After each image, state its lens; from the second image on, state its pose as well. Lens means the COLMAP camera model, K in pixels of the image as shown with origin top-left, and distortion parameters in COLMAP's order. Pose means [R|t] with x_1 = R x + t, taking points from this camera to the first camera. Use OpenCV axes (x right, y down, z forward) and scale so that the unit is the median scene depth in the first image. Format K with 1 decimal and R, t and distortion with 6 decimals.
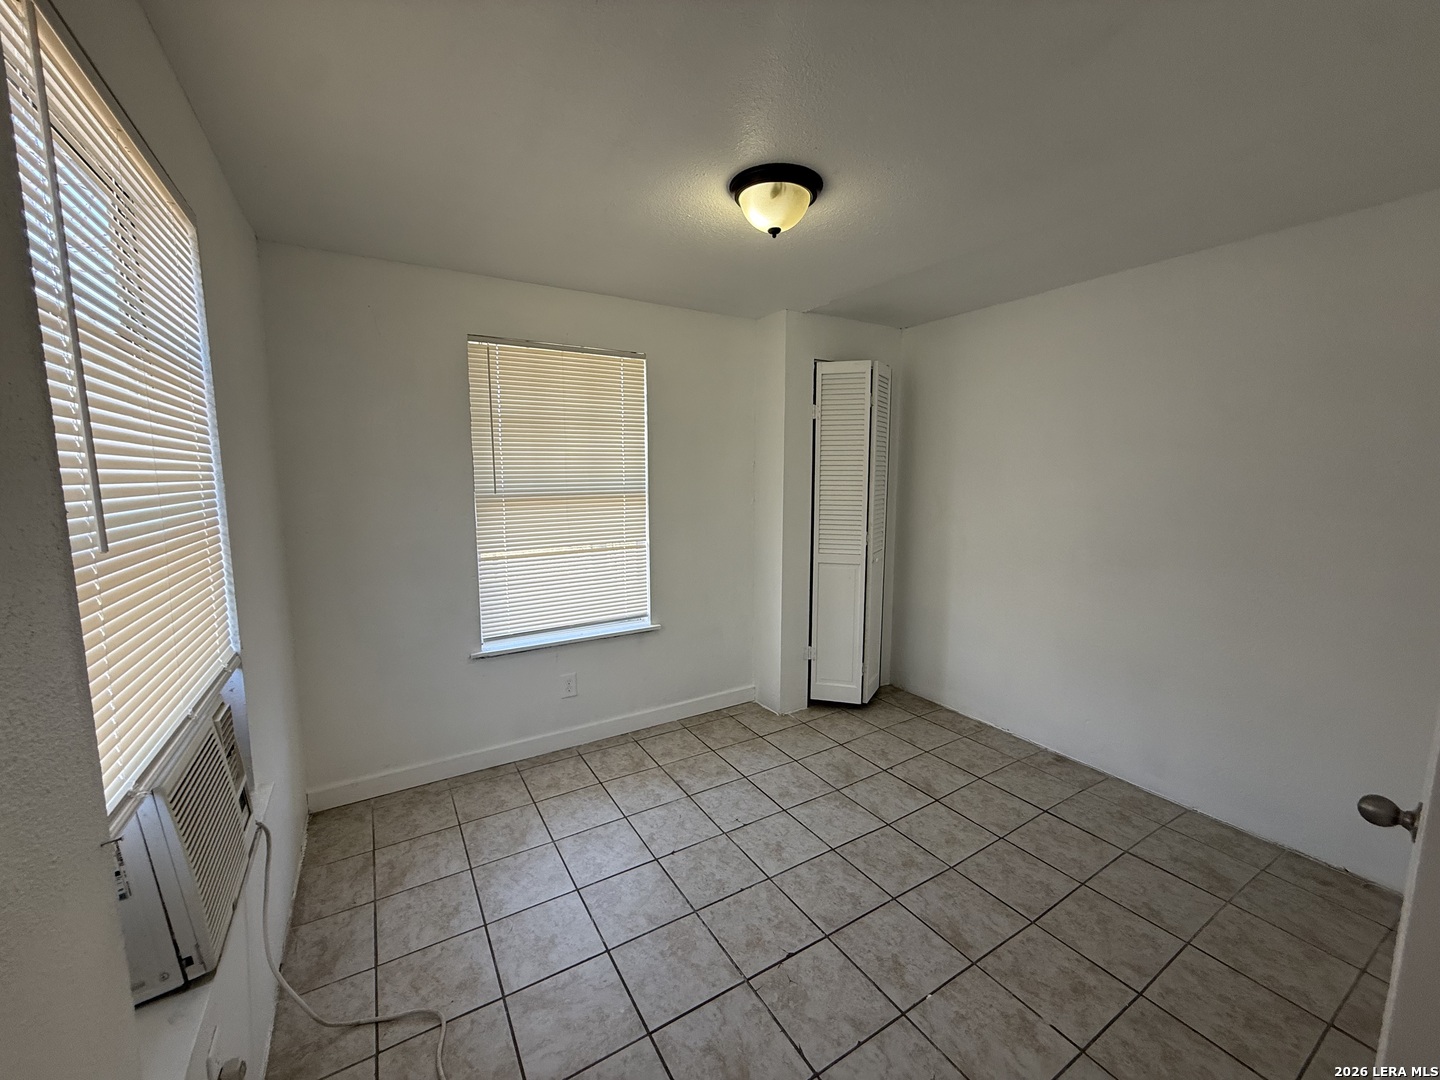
lens RADIAL K [[571.8, 0, 714.4], [0, 571.8, 538.4], [0, 0, 1]] dist [-0.004565, 0.000863]
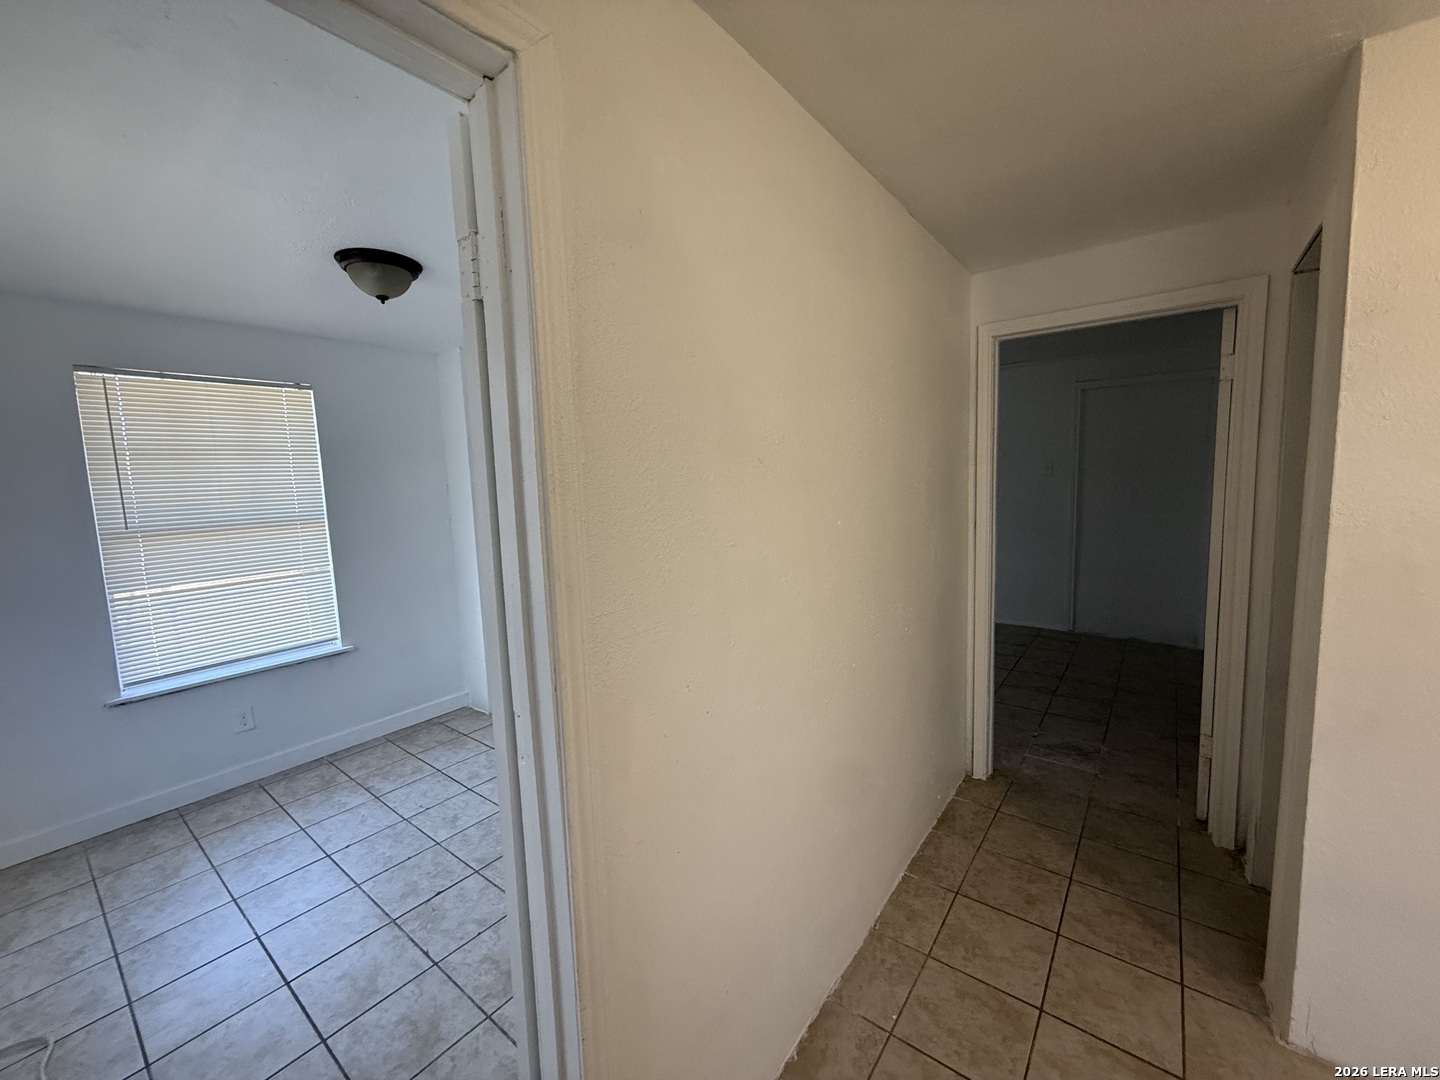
lens RADIAL K [[571.8, 0, 716.8], [0, 571.8, 538.6], [0, 0, 1]] dist [-0.004565, 0.000863]
pose [[0.931993, -0.072067, 0.355240, 0.194746], [0.079458, 0.996819, -0.006240, 0.020452], [-0.353661, 0.034043, 0.934754, -0.235870]]
